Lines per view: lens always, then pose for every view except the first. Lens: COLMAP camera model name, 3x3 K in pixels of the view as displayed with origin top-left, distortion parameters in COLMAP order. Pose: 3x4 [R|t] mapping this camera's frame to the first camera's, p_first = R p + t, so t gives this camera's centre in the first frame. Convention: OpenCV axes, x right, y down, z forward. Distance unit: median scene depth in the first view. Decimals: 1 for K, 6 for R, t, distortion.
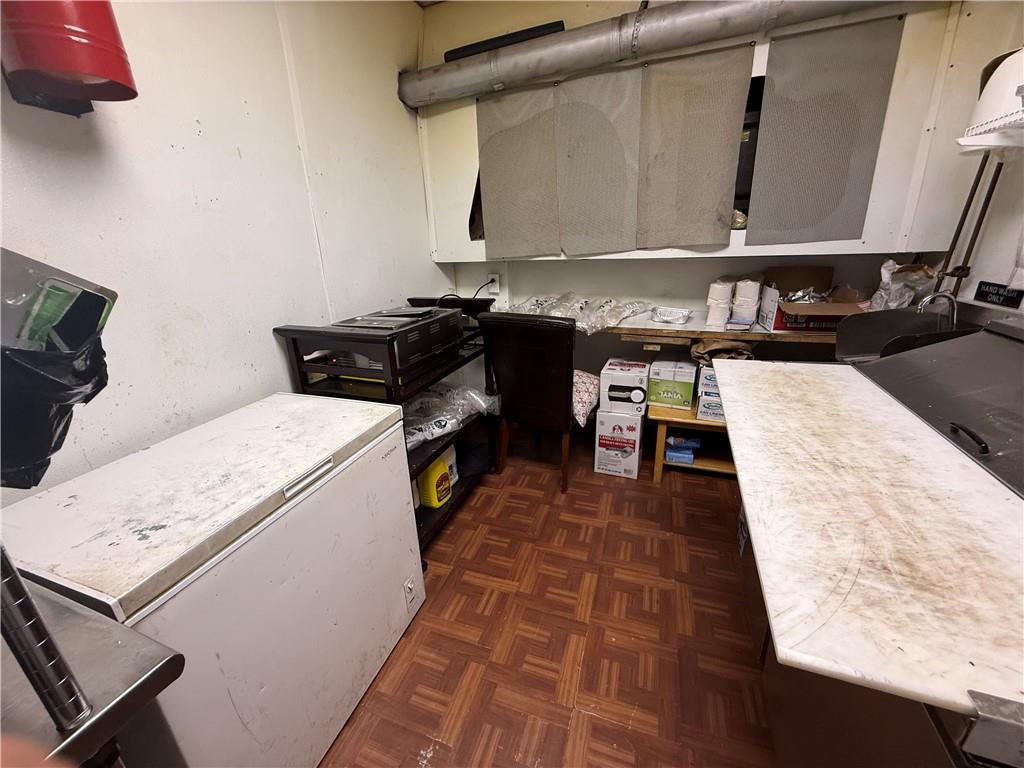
lens RADIAL K [[407.1, 0, 509.7], [0, 407.1, 383.7], [0, 0, 1]] dist [-0.000282, 0.000403]
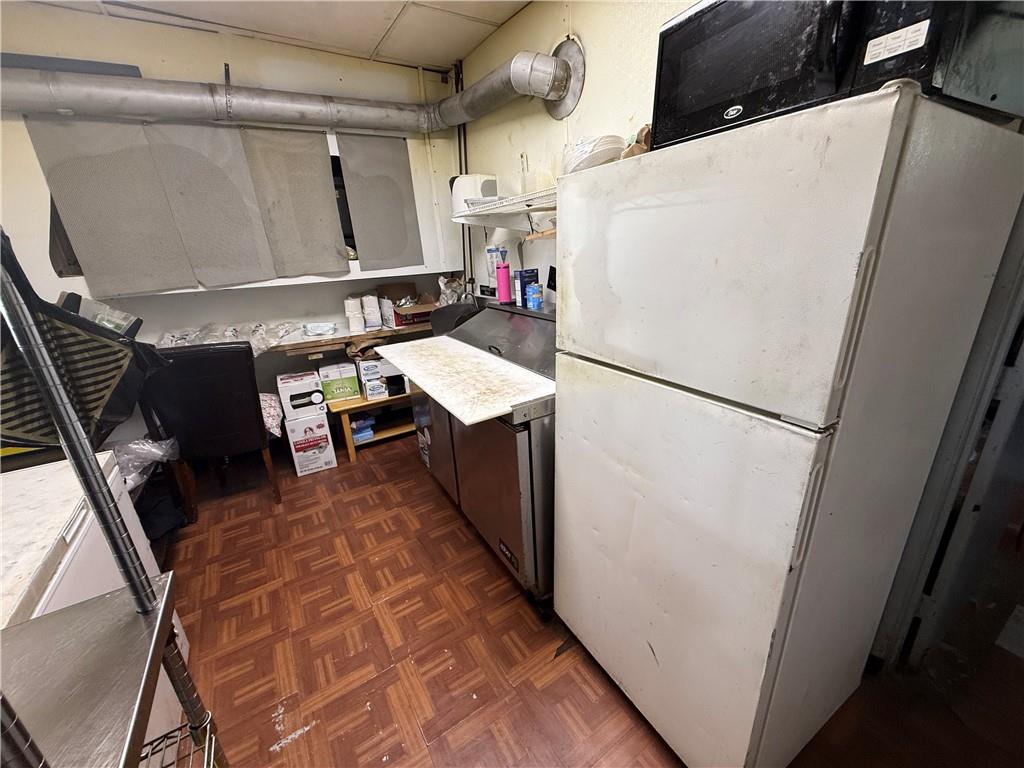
lens RADIAL K [[407.1, 0, 512.4], [0, 407.1, 386.6], [0, 0, 1]] dist [-0.000282, 0.000403]
pose [[0.609078, -0.251124, 0.752304, -0.255637], [0.286640, 0.954132, 0.086427, 0.067324], [-0.739501, 0.163000, 0.653123, -0.233732]]
